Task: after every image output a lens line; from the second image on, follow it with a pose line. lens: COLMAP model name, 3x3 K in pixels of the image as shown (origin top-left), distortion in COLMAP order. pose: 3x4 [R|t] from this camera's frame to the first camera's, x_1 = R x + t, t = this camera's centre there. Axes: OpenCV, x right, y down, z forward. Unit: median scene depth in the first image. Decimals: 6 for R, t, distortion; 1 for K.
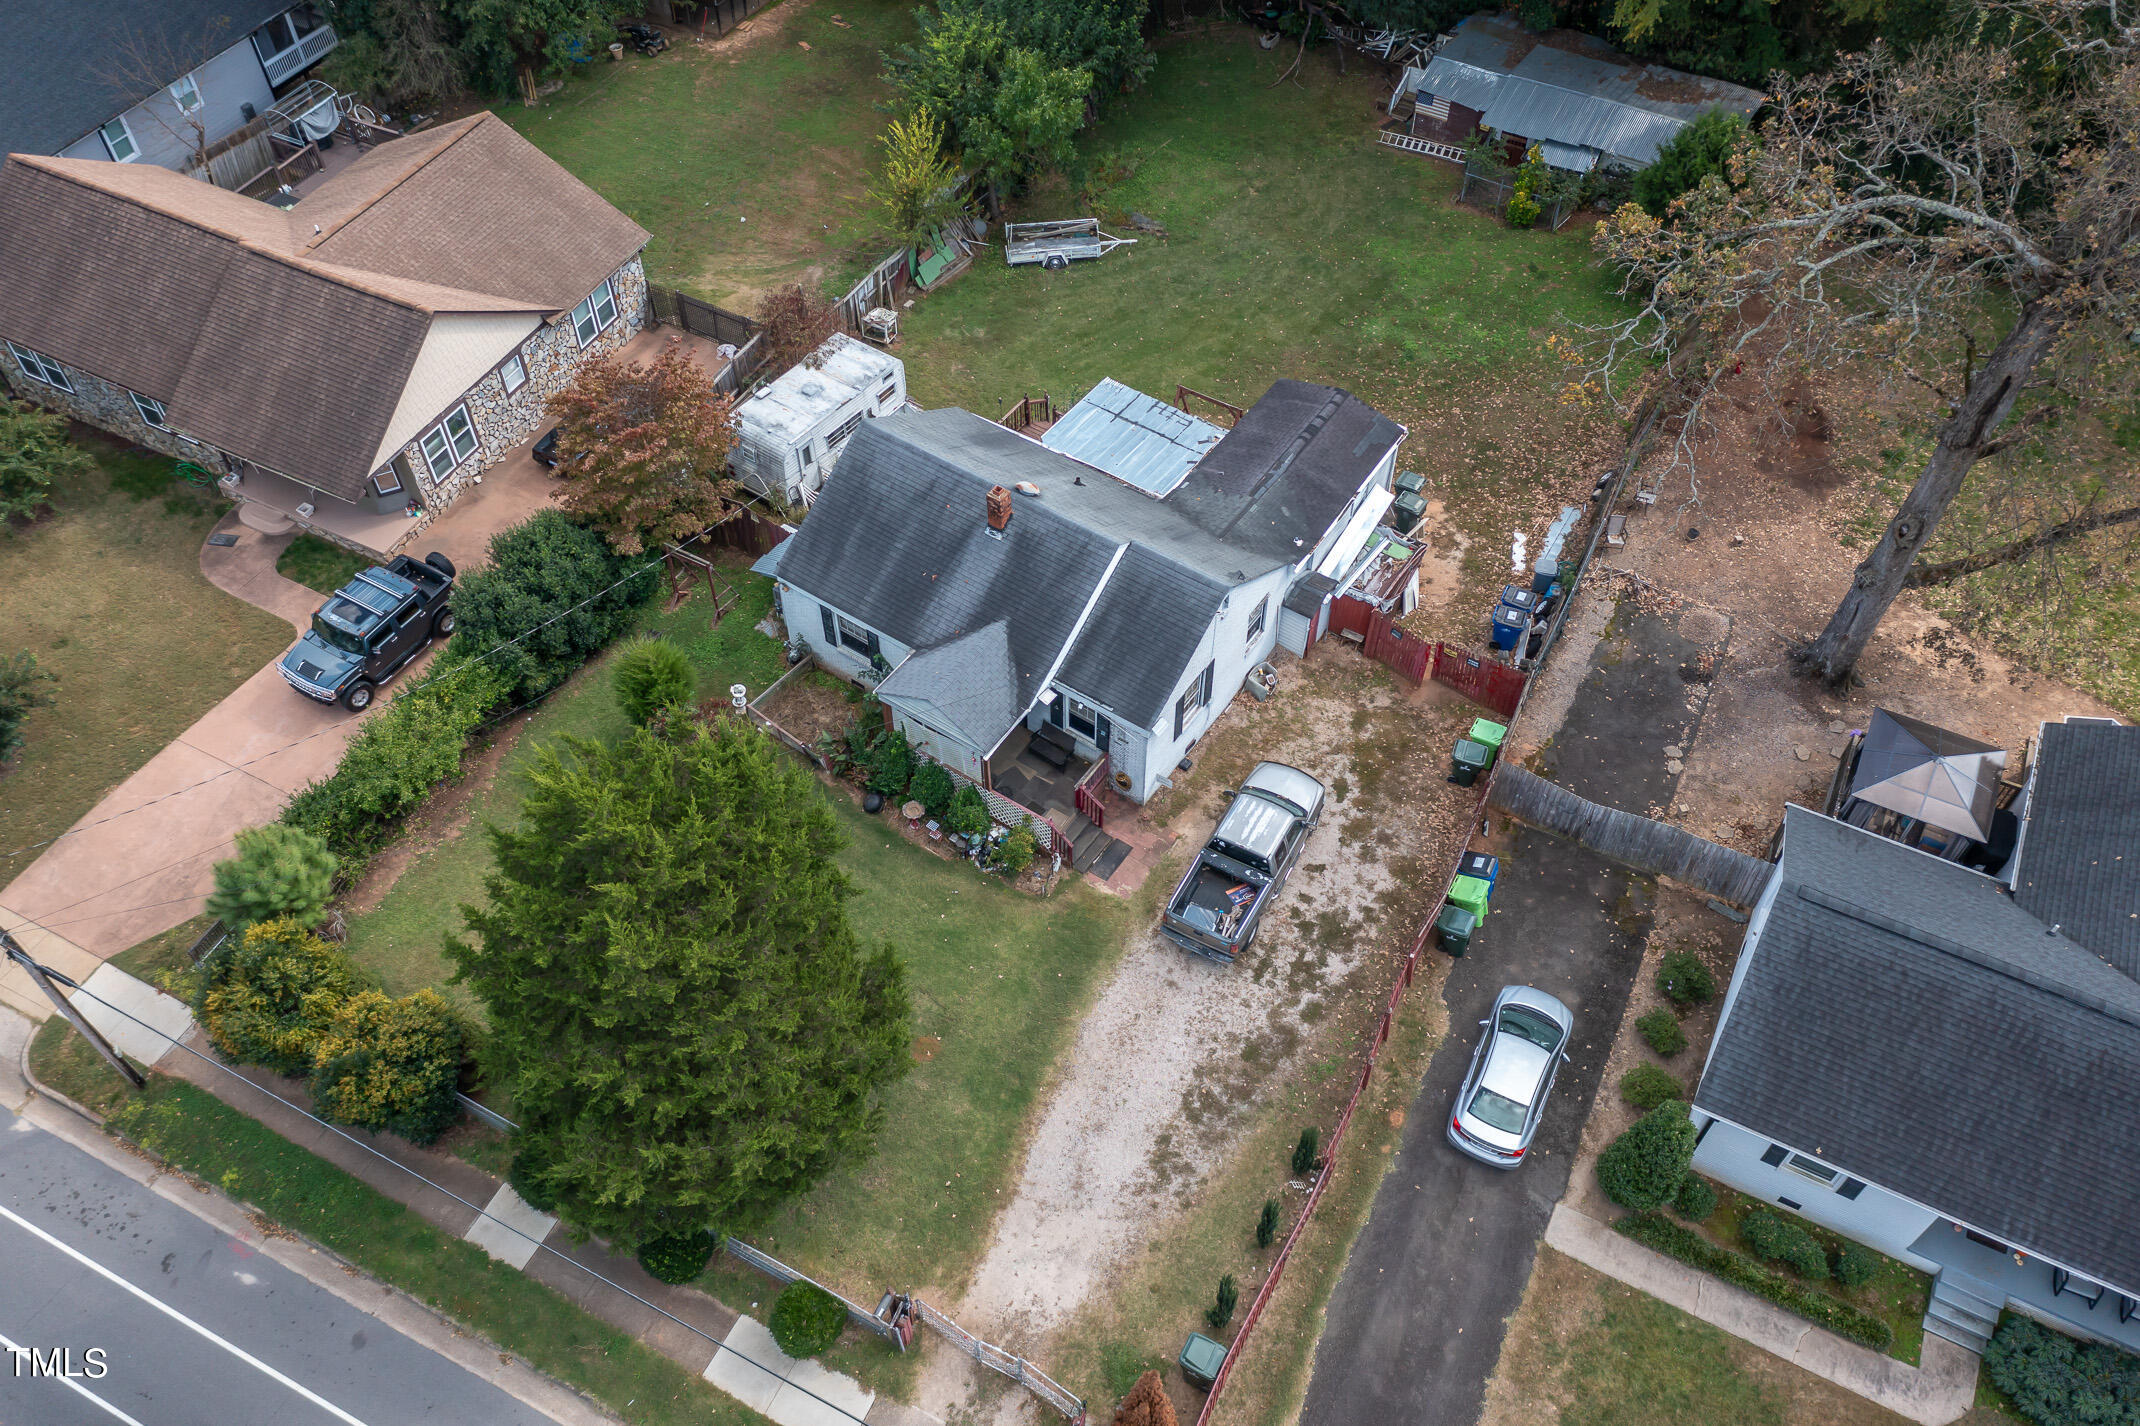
lens RADIAL K [[1681.6, 0, 1061.8], [0, 1681.6, 720.3], [0, 0, 1]] dist [-0.004142, 0.035468]
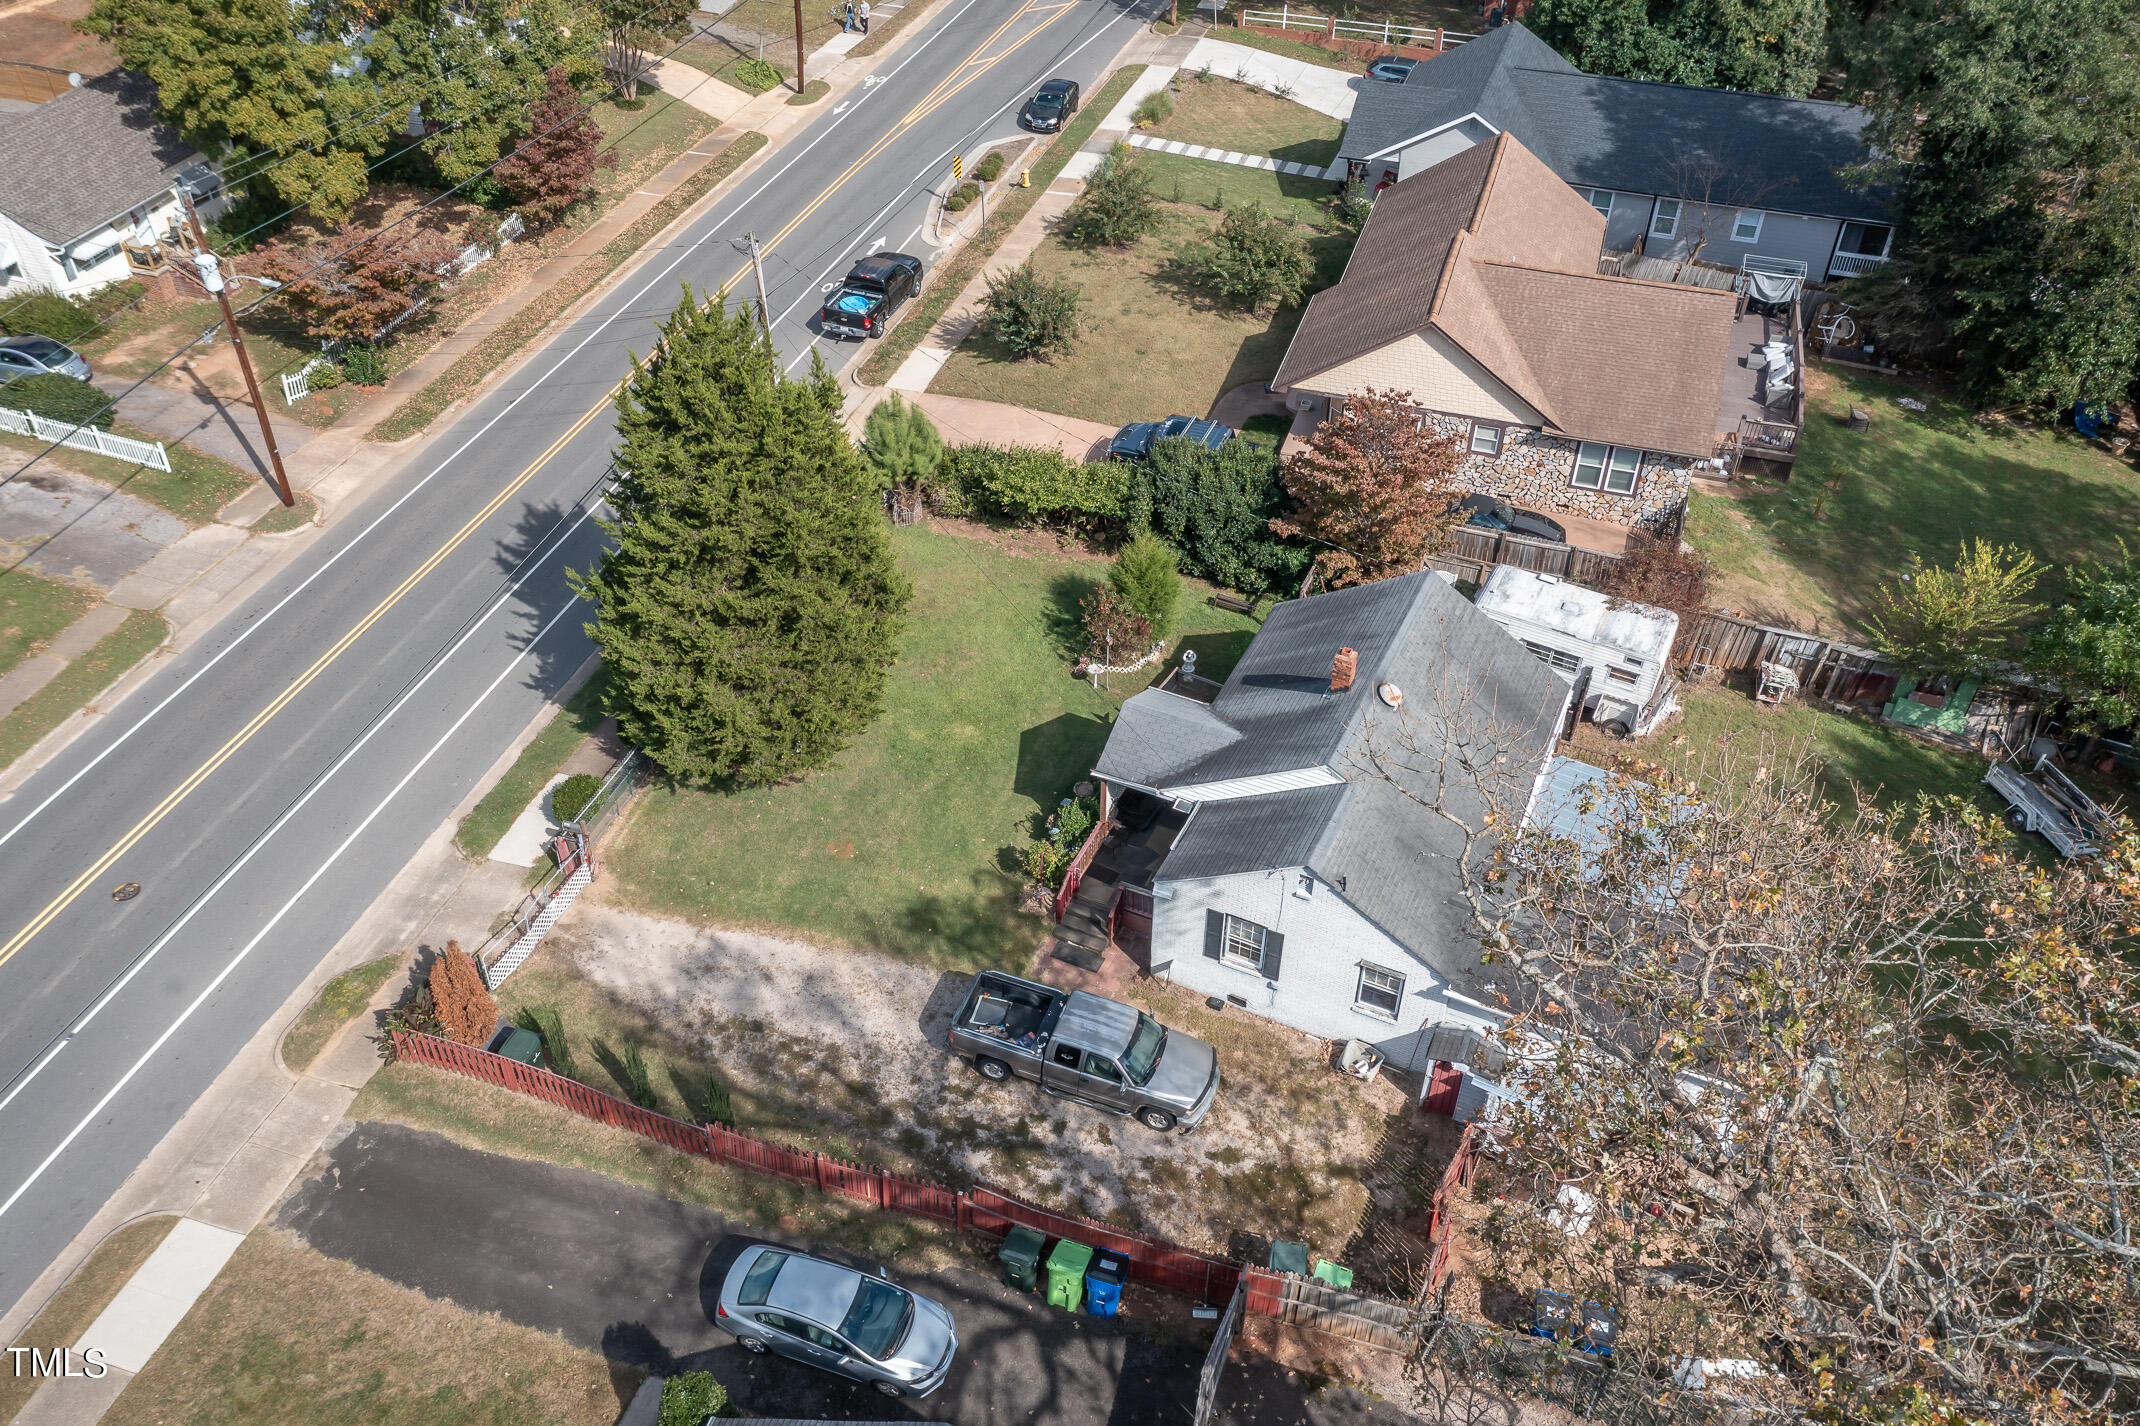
lens RADIAL K [[1681.6, 0, 1061.9], [0, 1681.6, 718.2], [0, 0, 1]] dist [-0.004142, 0.035468]
pose [[0.158048, 0.642852, -0.749508, 0.619218], [-0.768206, 0.556948, 0.315704, -0.270844], [0.620388, 0.525880, 0.581867, 0.349311]]
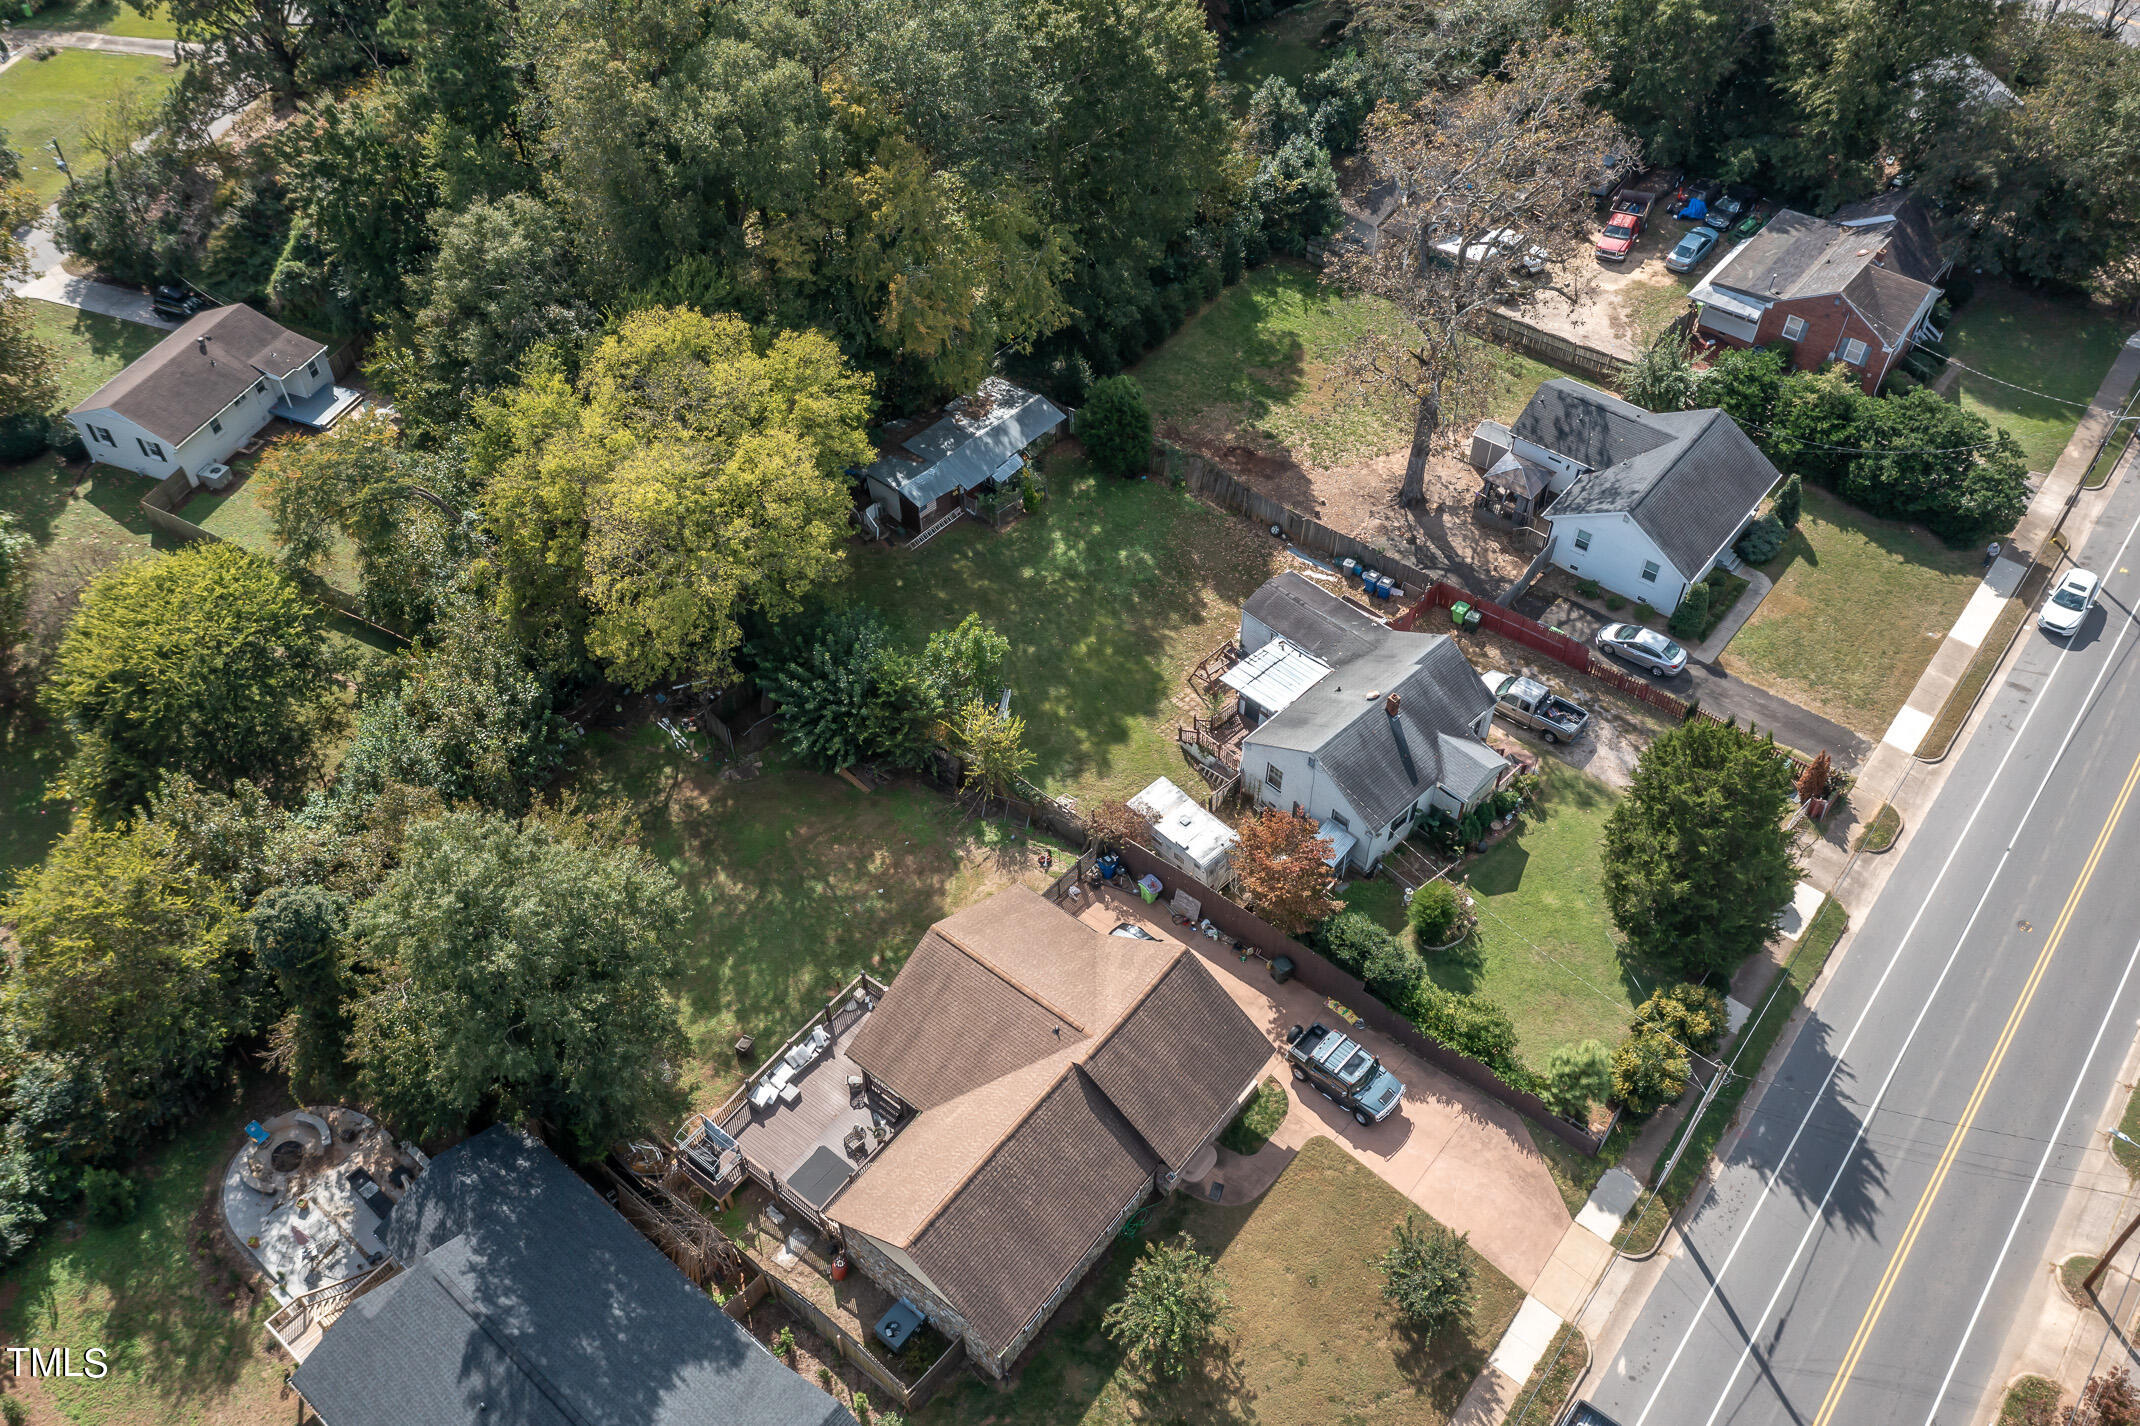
lens RADIAL K [[1681.6, 0, 1073.5], [0, 1681.6, 731.5], [0, 0, 1]] dist [-0.004142, 0.035468]
pose [[0.195230, -0.719649, 0.666326, -1.294142], [0.760222, 0.540280, 0.360776, -0.993847], [-0.619635, 0.436121, 0.652572, 0.011763]]
